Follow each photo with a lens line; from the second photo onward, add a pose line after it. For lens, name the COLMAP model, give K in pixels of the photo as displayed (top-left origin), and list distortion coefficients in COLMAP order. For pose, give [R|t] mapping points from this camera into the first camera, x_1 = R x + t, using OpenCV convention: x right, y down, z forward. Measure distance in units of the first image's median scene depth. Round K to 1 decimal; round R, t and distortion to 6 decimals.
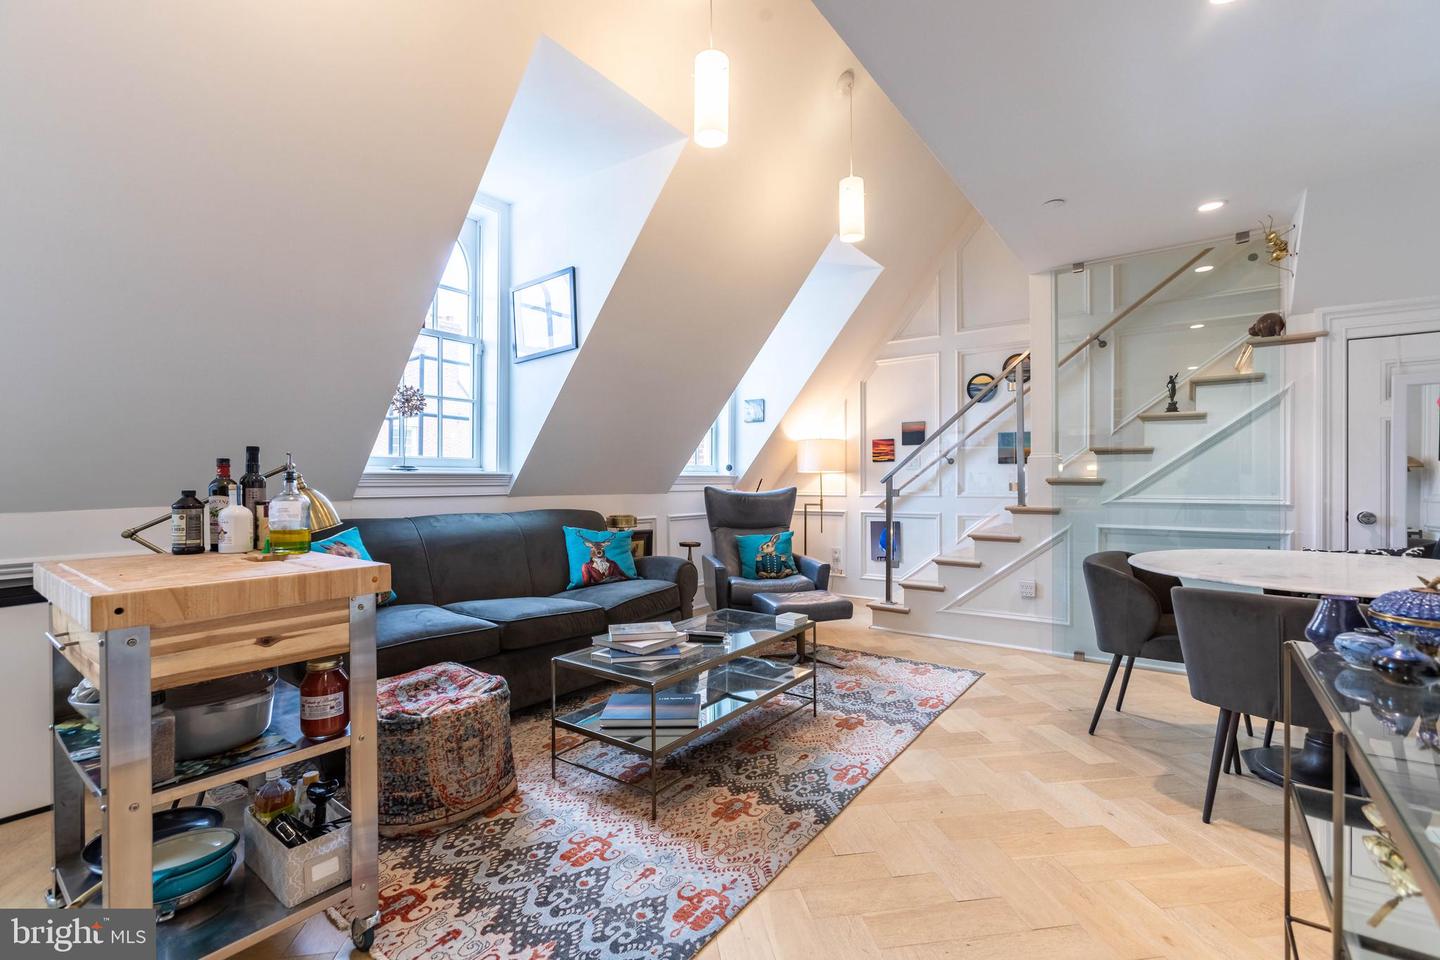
lens RADIAL K [[609.5, 0, 720.0], [0, 609.5, 480.0], [0, 0, 1]] dist [0.001028, 0.000430]
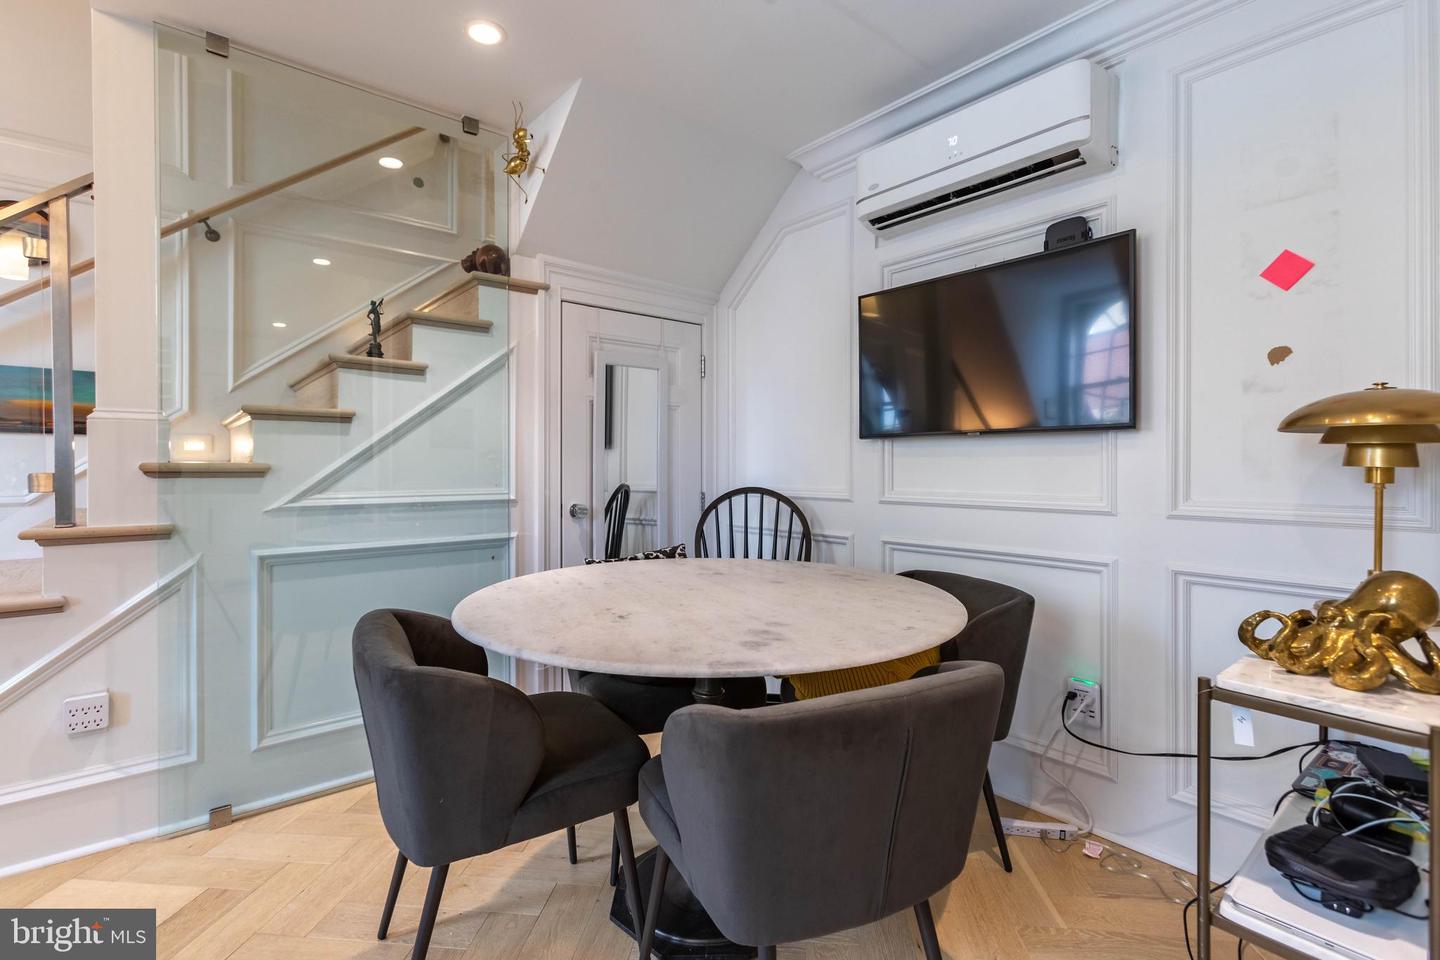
lens RADIAL K [[668.2, 0, 719.3], [0, 668.2, 462.5], [0, 0, 1]] dist [-0.001008, 0.001152]
pose [[0.238454, 0.005390, 0.971139, 0.158797], [0.000638, 0.999984, -0.005706, -0.000408], [-0.971154, 0.001981, 0.238446, 0.491425]]
